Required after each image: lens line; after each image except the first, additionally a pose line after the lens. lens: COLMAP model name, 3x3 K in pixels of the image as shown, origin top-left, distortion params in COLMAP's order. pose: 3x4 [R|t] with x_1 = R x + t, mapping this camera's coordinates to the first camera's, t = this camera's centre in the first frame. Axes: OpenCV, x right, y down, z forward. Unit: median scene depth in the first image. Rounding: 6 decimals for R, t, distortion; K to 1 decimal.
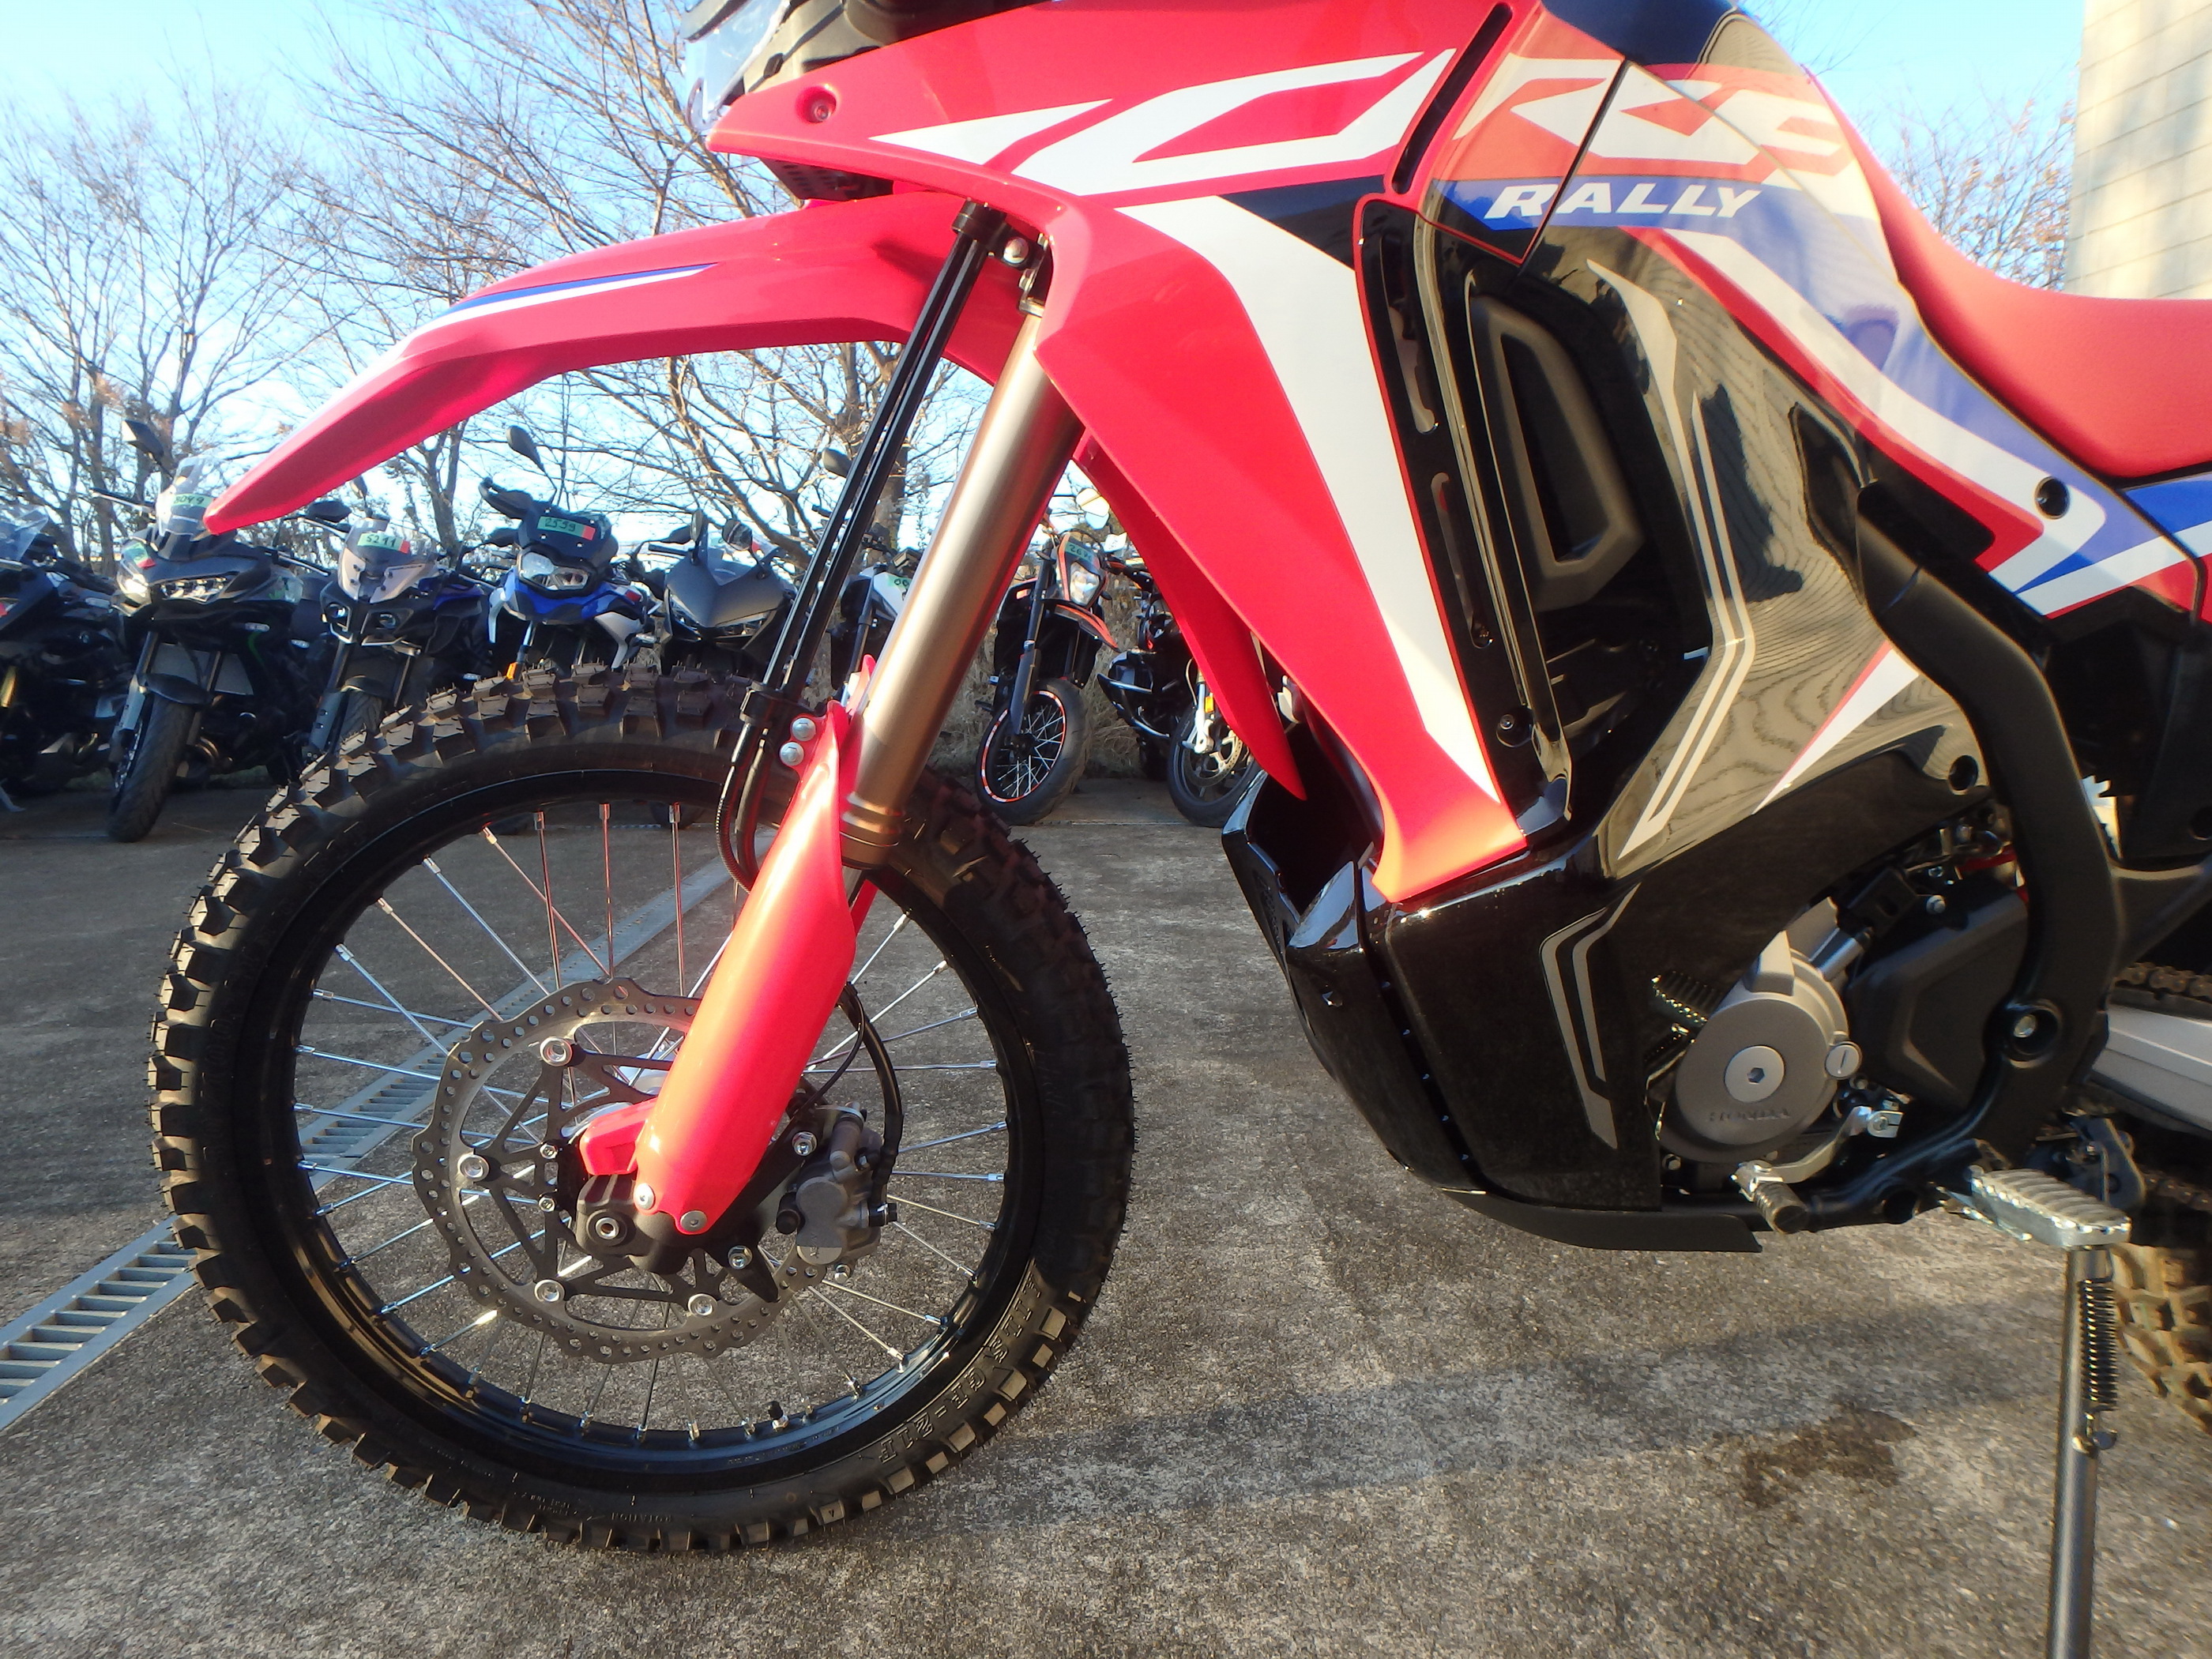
lens RADIAL K [[1356.8, 0, 1127.8], [0, 1356.8, 842.8], [0, 0, 1]] dist [-0.007899, -0.000586]
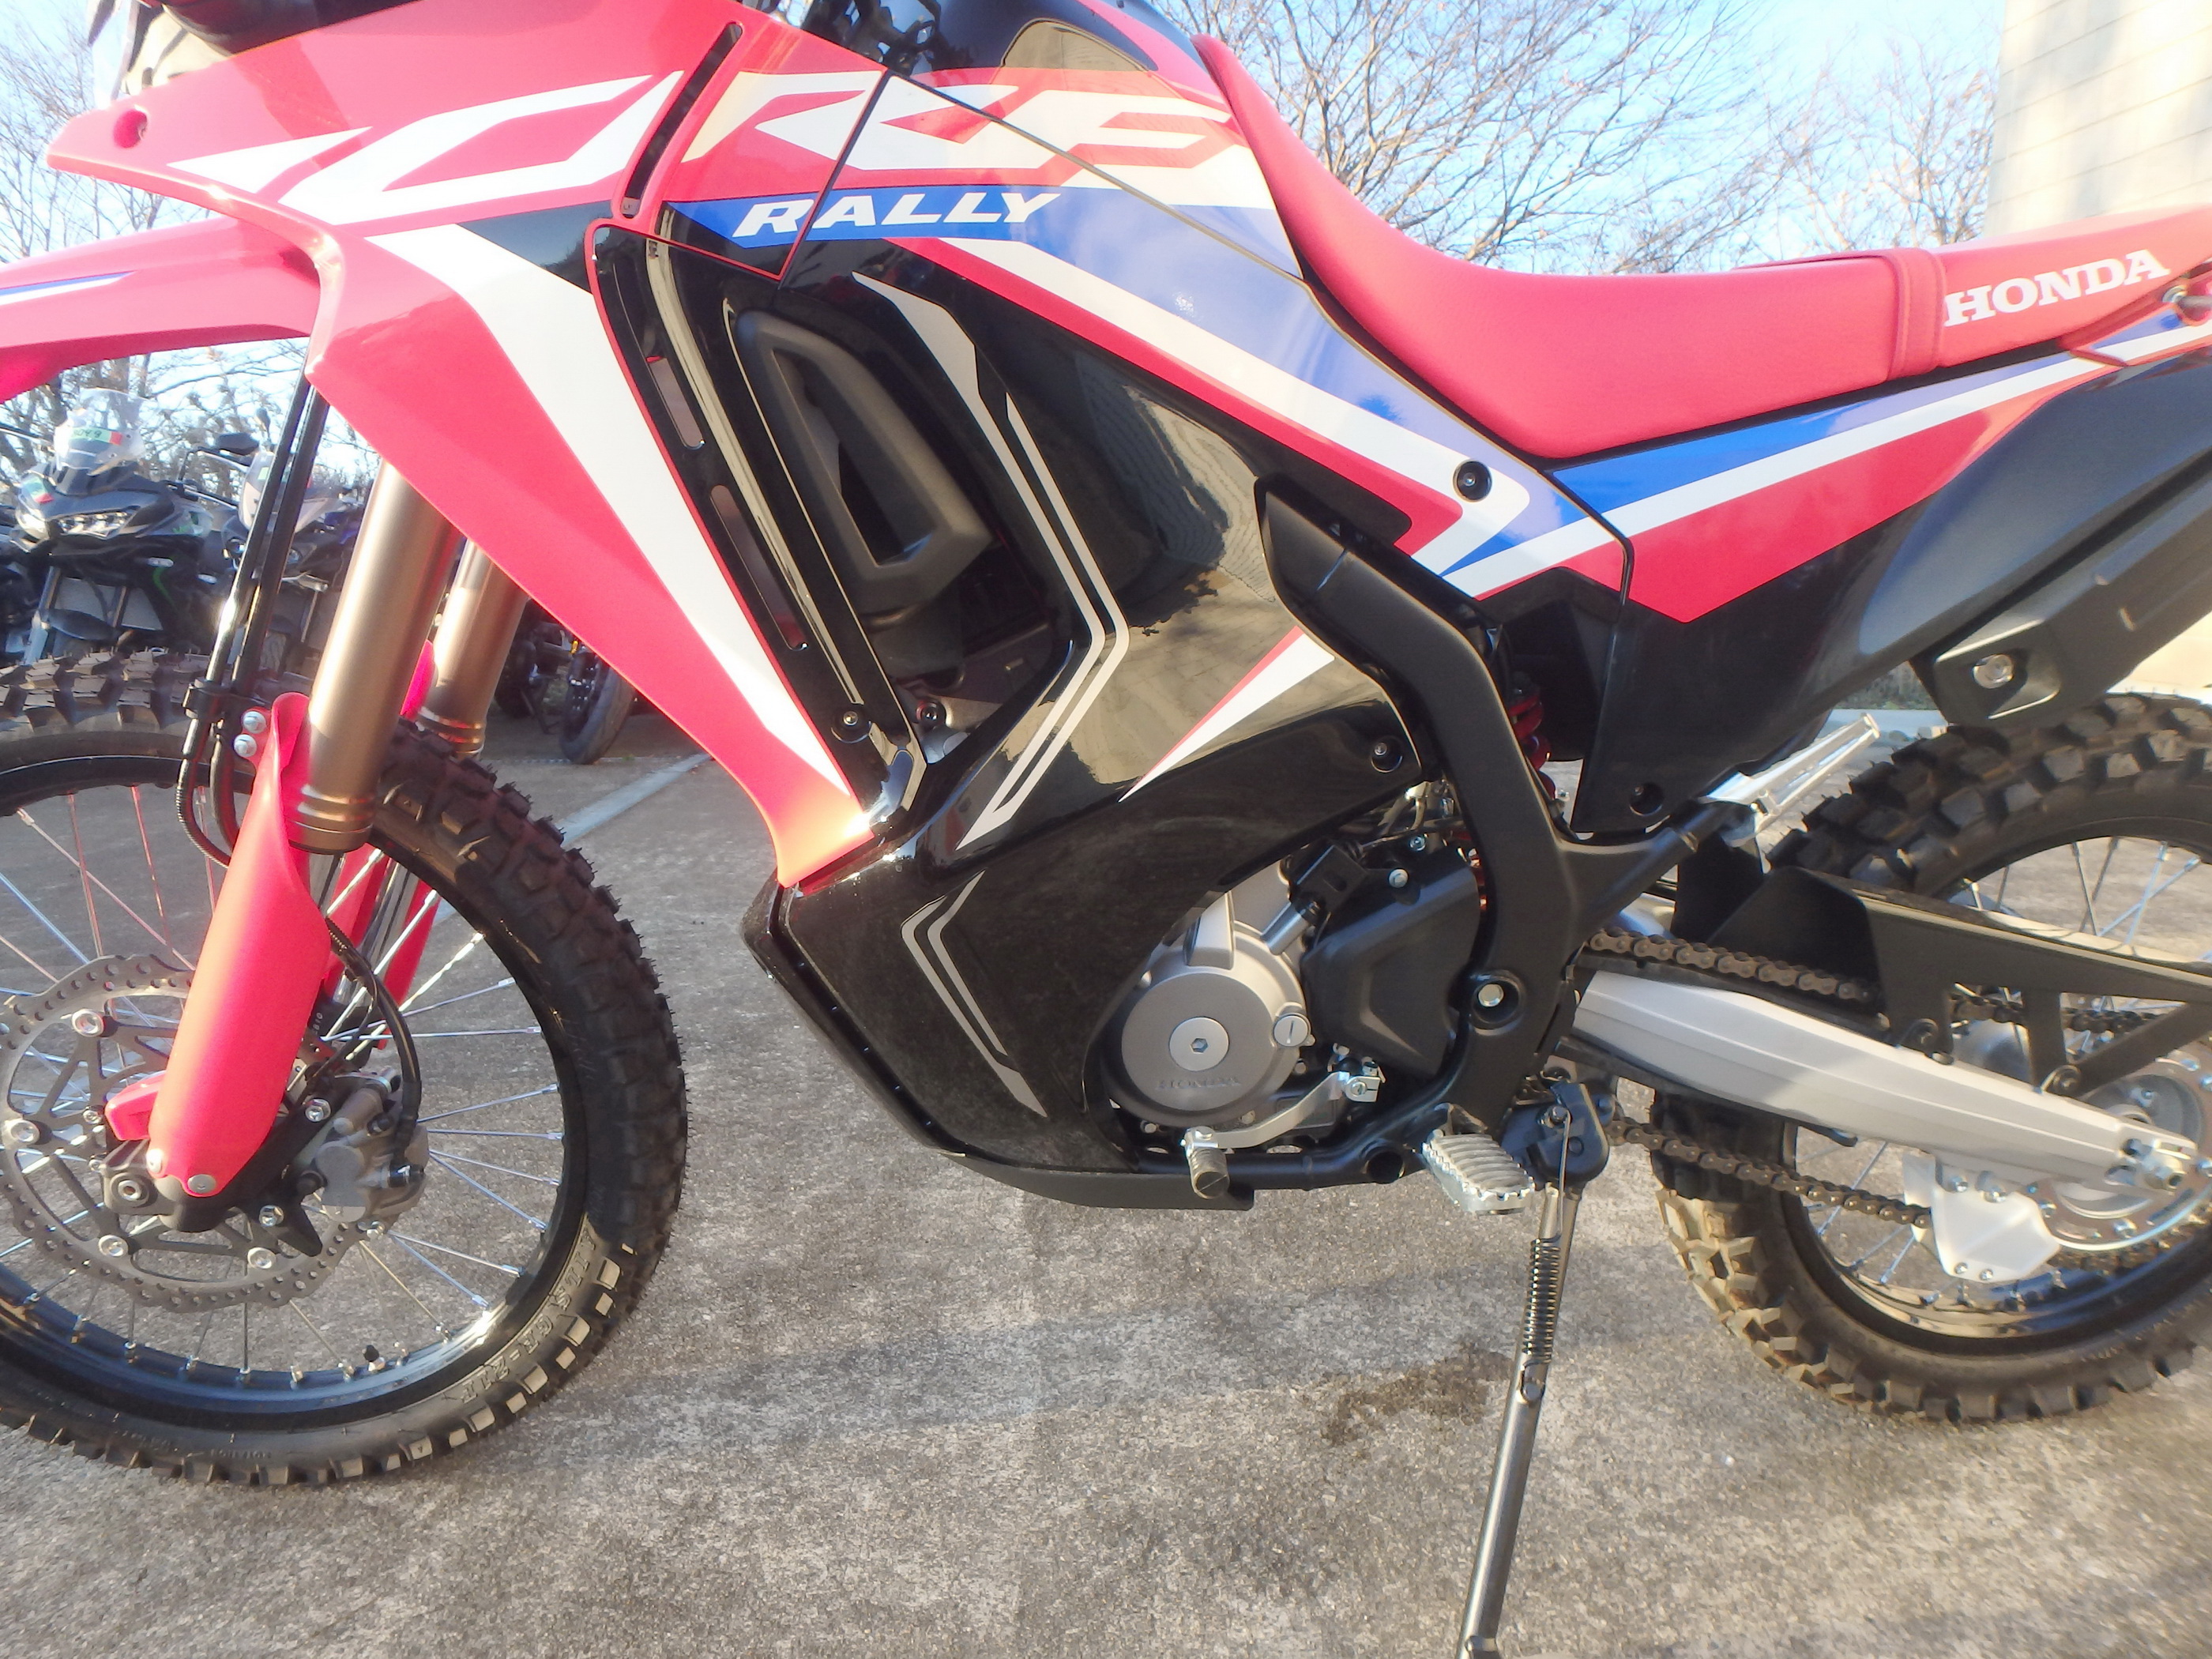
lens RADIAL K [[1365.5, 0, 1093.8], [0, 1365.5, 838.8], [0, 0, 1]] dist [-0.006847, 0.007881]
pose [[0.999876, -0.005002, -0.014938, 0.320564], [0.005806, 0.998510, 0.054267, -0.035239], [0.014645, -0.054347, 0.998415, -0.029206]]
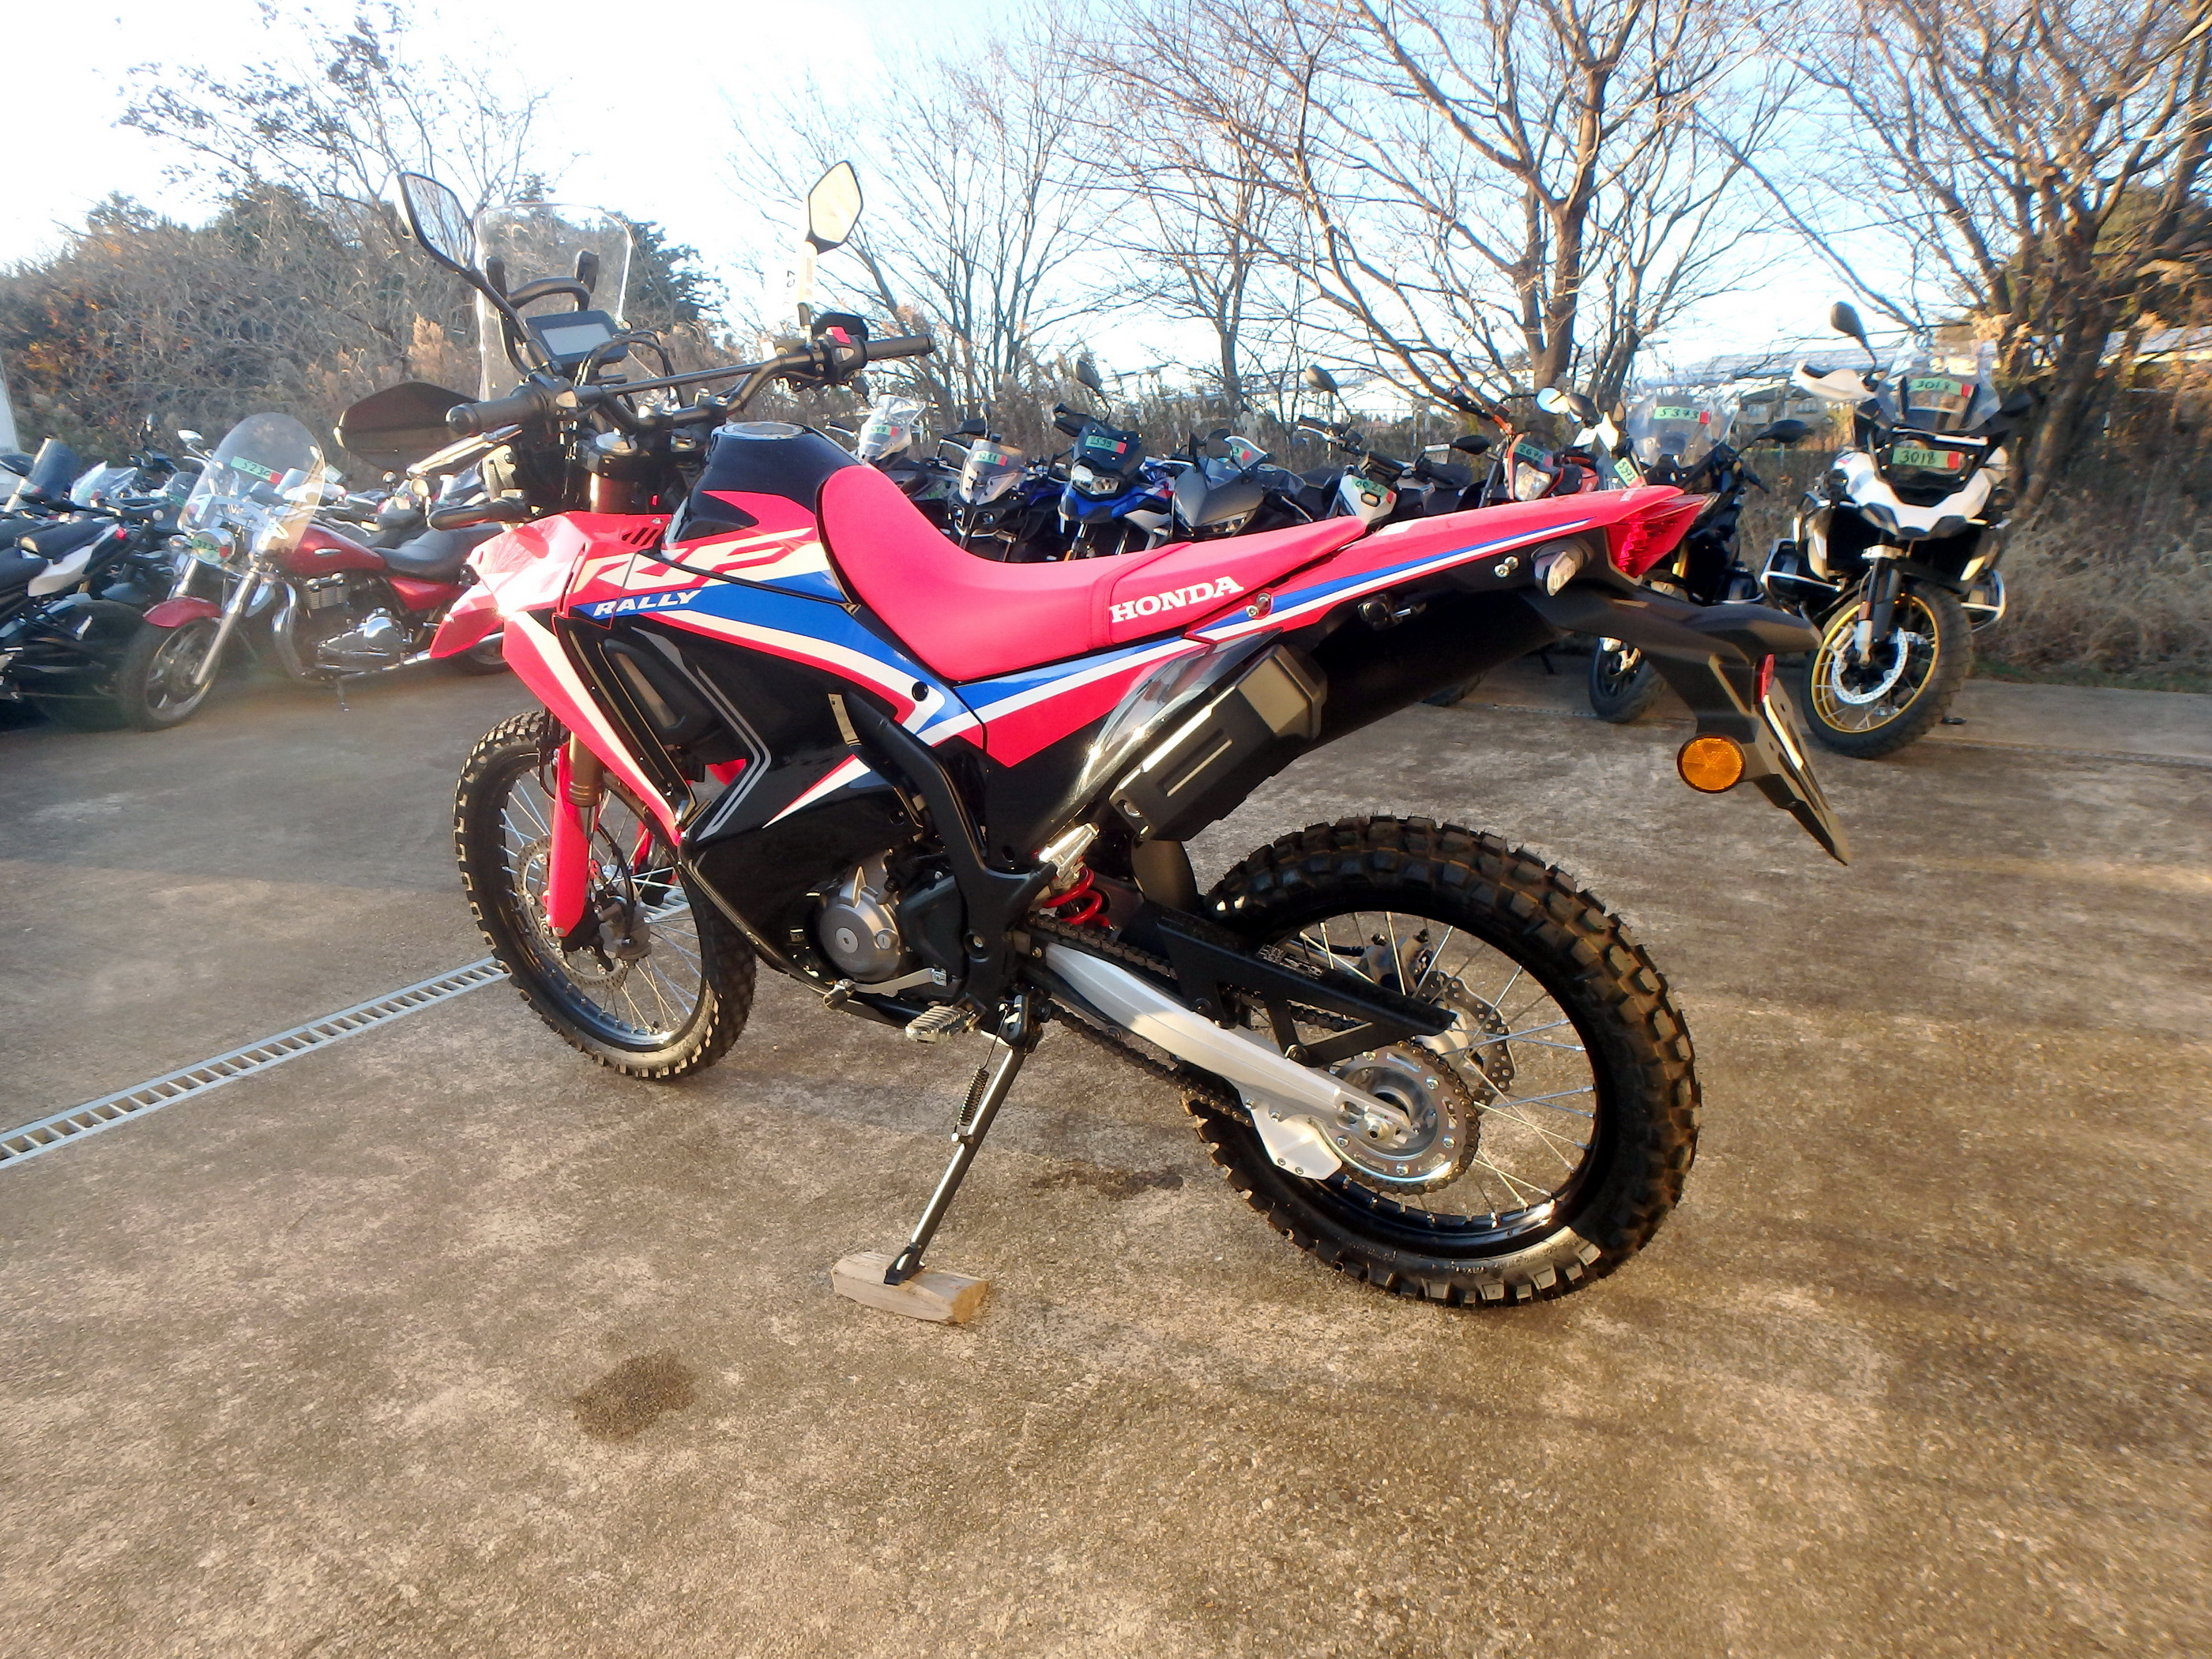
lens RADIAL K [[1360.6, 0, 1104.8], [0, 1360.6, 803.8], [0, 0, 1]] dist [-0.015604, 0.000308]
pose [[0.828110, 0.103583, -0.550913, 1.611213], [-0.042660, 0.991575, 0.122311, -0.270729], [0.558940, -0.077785, 0.825552, -0.455210]]
